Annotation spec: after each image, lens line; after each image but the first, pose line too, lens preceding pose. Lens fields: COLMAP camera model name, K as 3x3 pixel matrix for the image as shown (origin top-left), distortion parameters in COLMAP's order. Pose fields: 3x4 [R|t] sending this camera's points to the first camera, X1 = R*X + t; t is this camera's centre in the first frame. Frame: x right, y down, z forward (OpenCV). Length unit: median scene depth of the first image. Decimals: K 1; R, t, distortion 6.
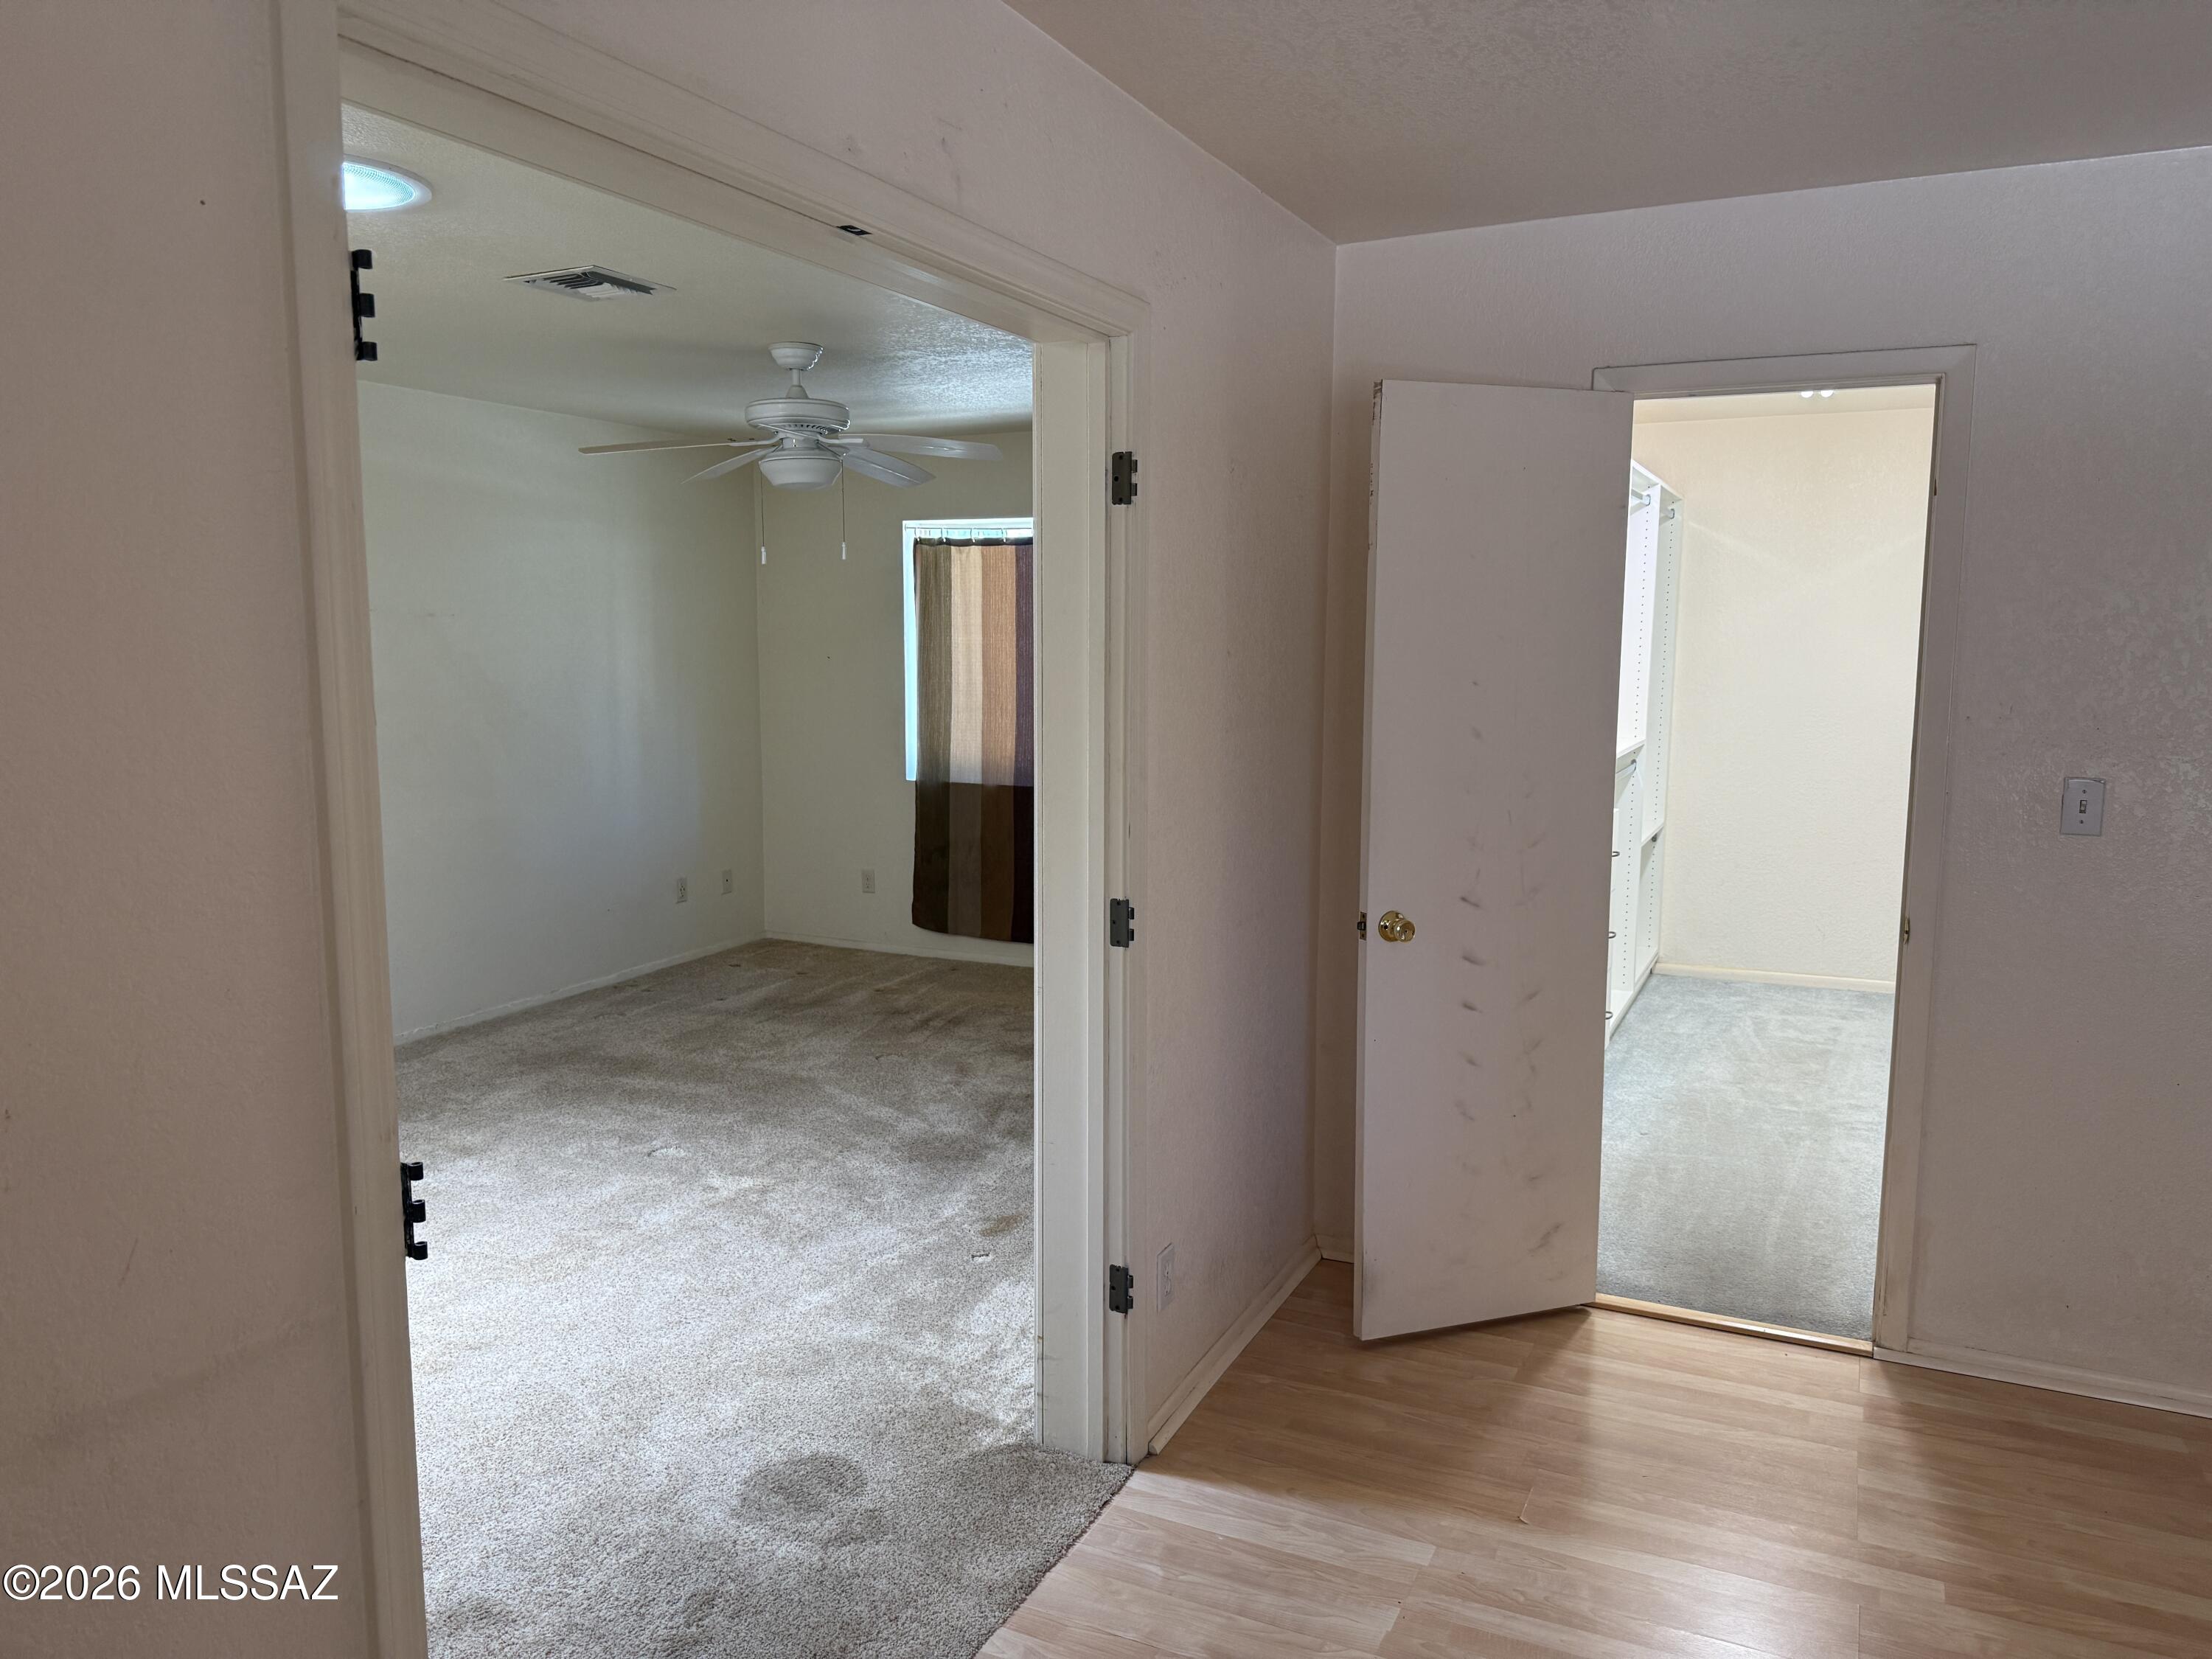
lens RADIAL K [[1577.4, 0, 1124.8], [0, 1577.4, 819.8], [0, 0, 1]] dist [0.013730, -0.007378]
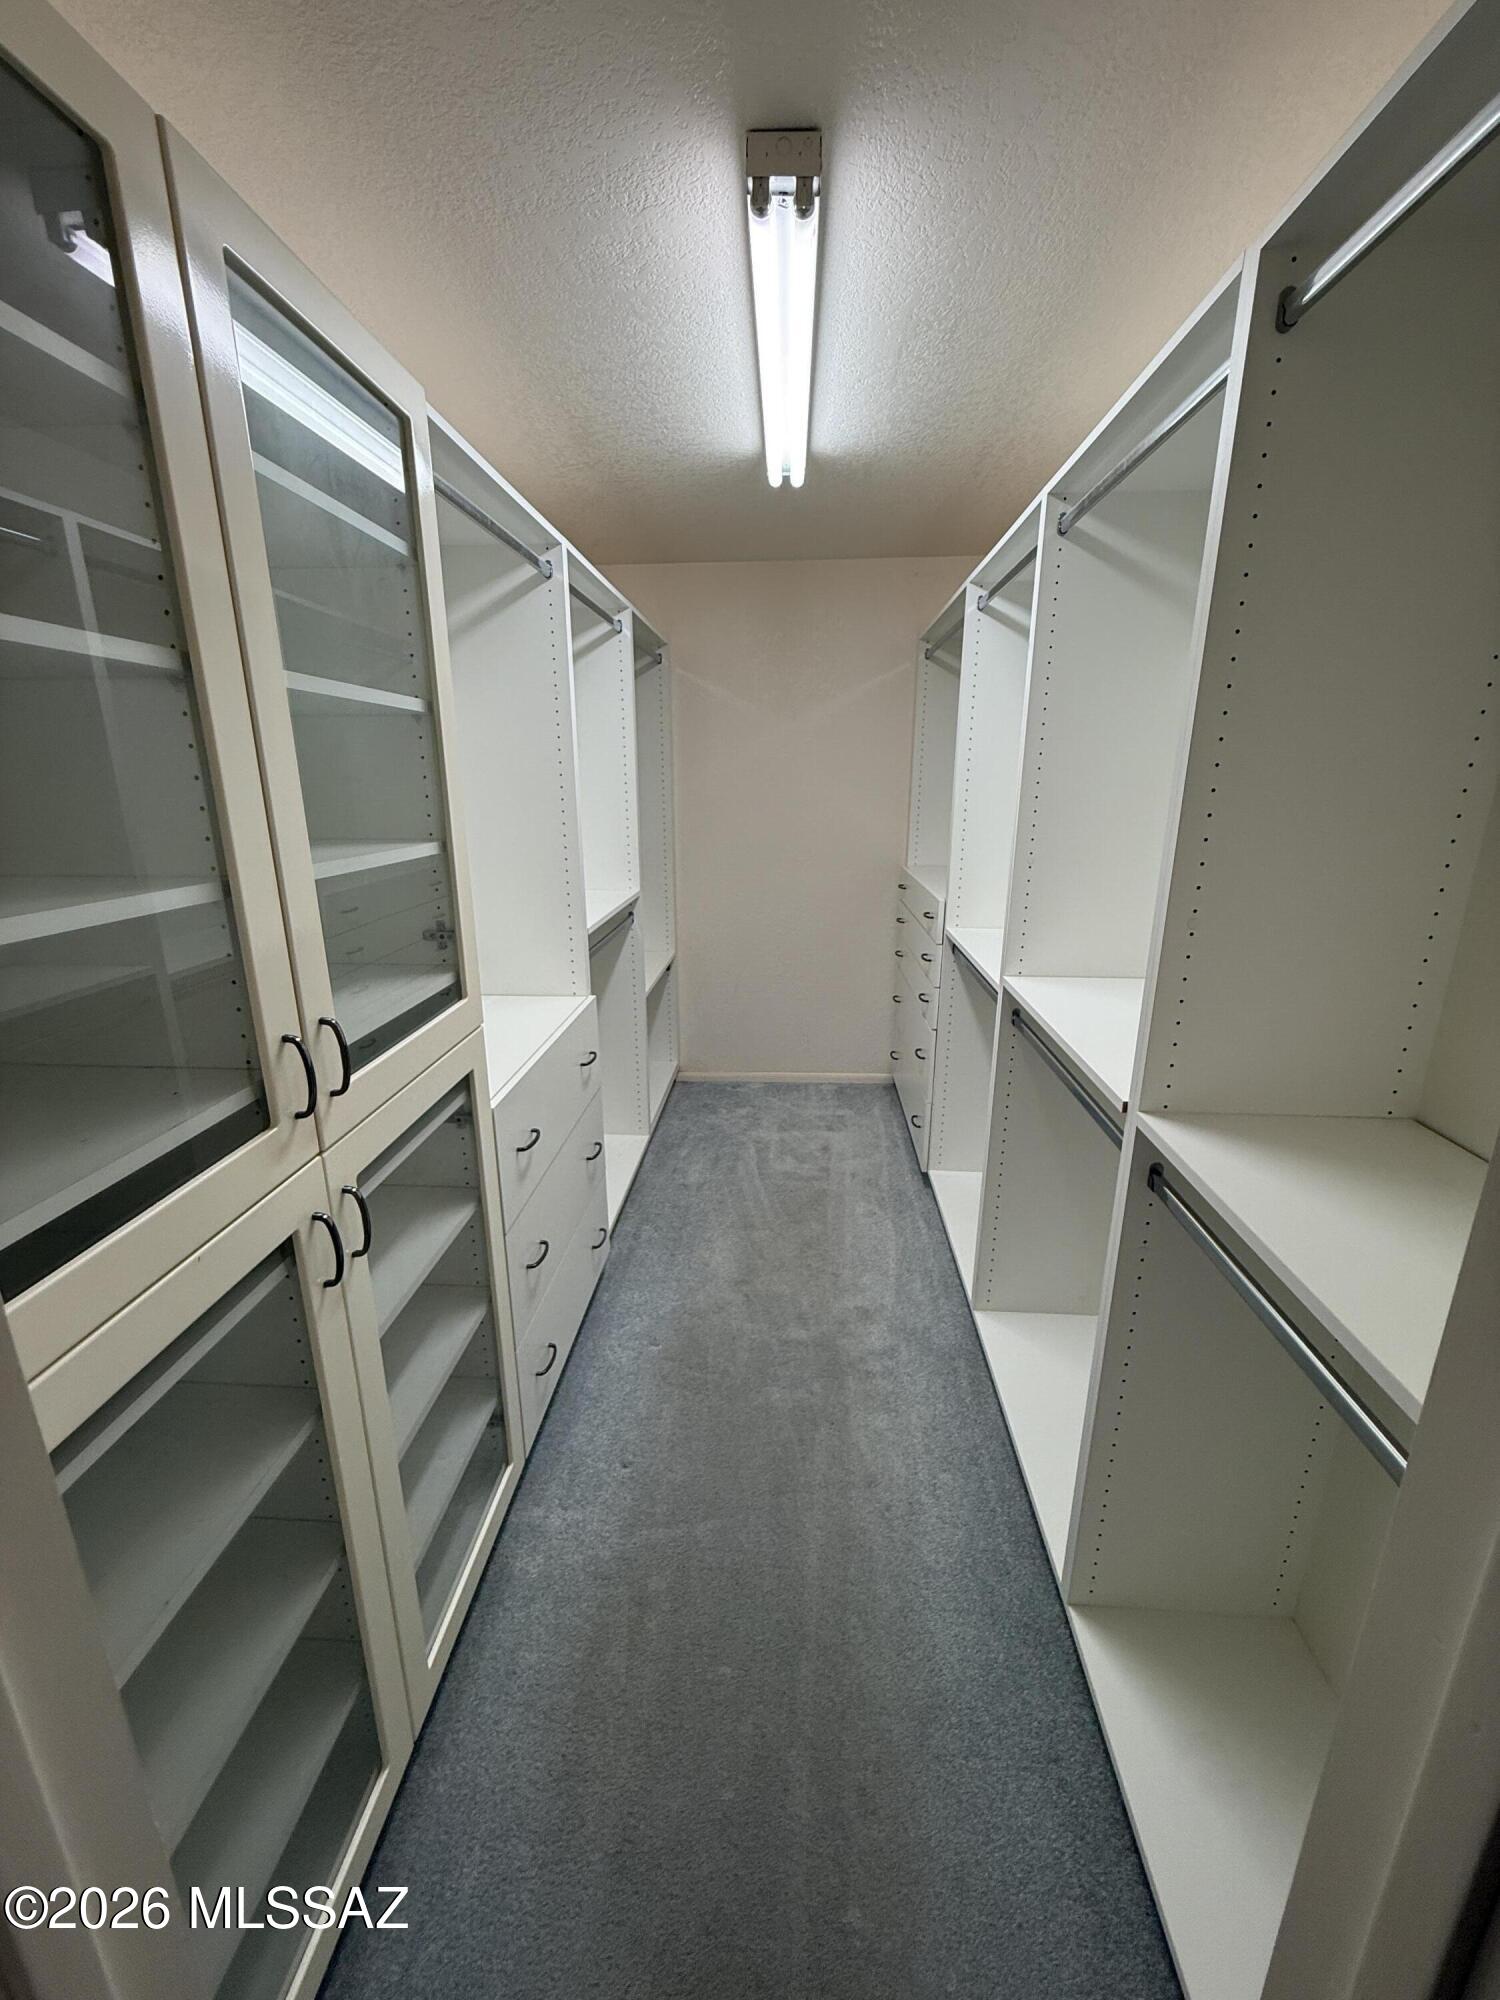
lens RADIAL K [[809.9, 0, 750.0], [0, 809.9, 1000.0], [0, 0, 1]] dist [0.000474, -0.000208]
pose [[0.929969, -0.103602, 0.352738, 0.396104], [0.050197, 0.986269, 0.157333, -0.113585], [-0.364195, -0.128609, 0.922400, 0.955337]]
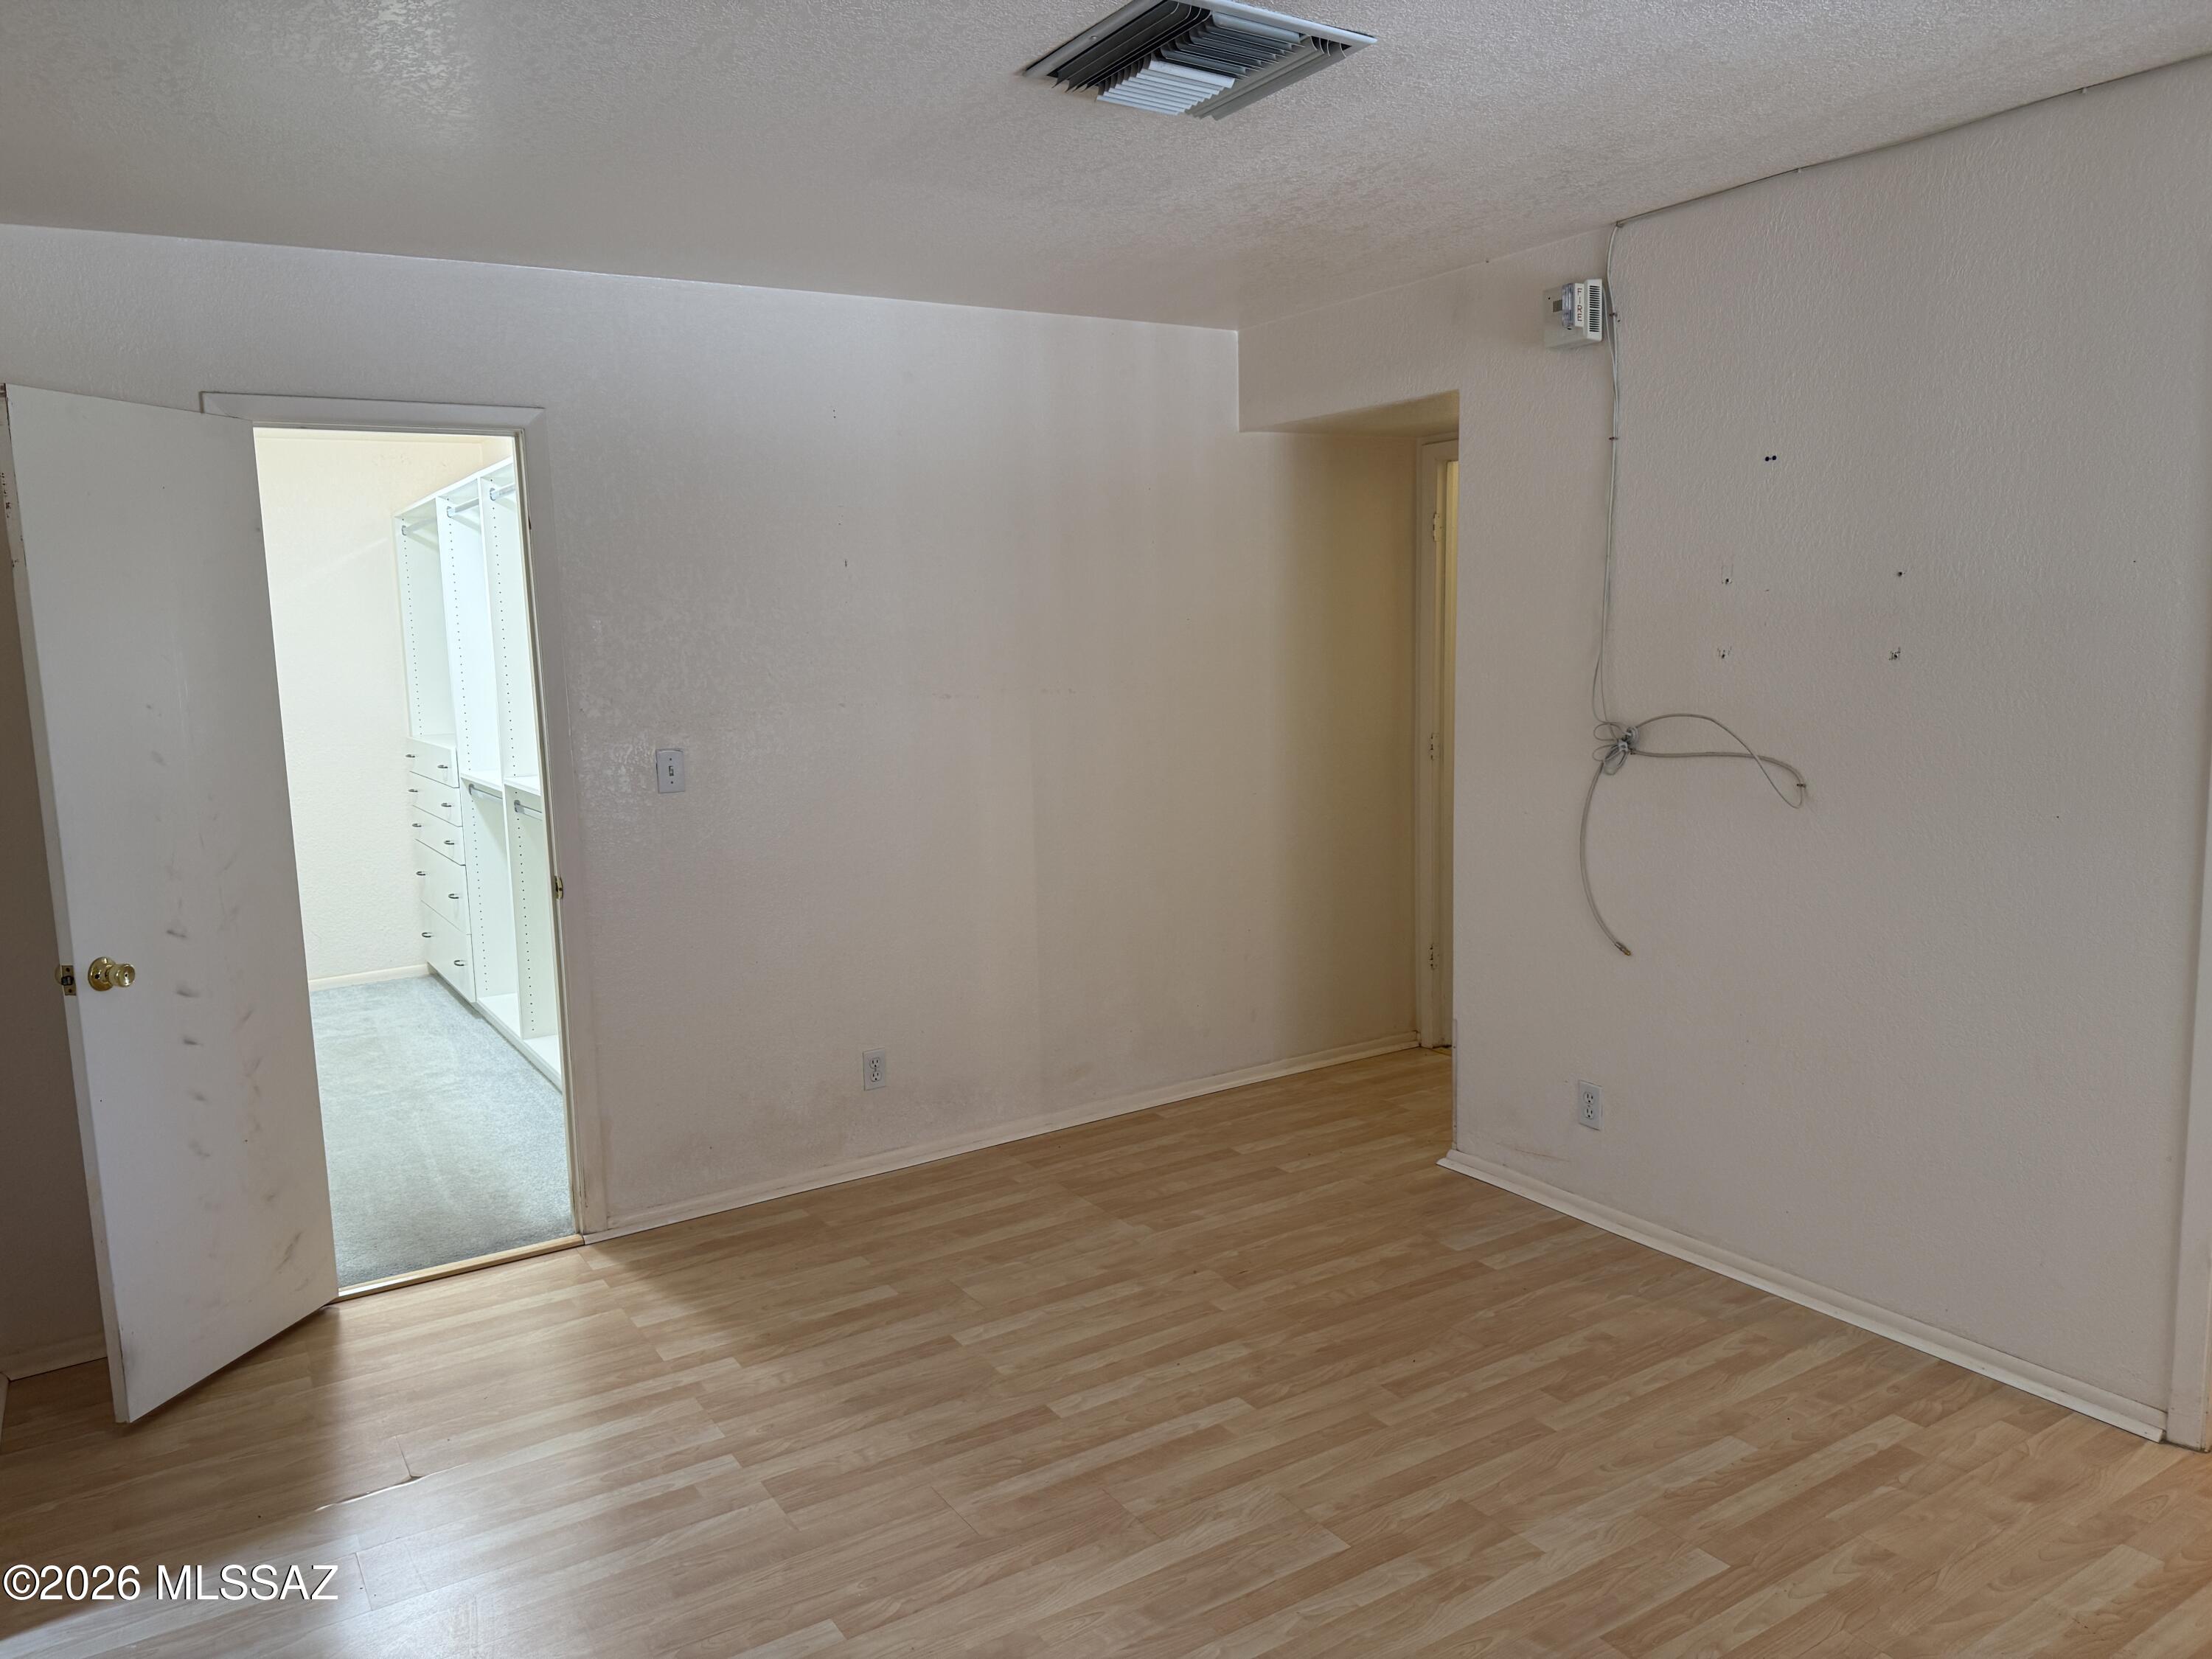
lens RADIAL K [[1554.1, 0, 1097.5], [0, 1554.1, 831.4], [0, 0, 1]] dist [0.012991, -0.004011]
pose [[0.539126, -0.132074, 0.831805, -0.266857], [0.134292, 0.988473, 0.069910, -0.001357], [-0.831450, 0.074014, 0.550648, -0.000472]]
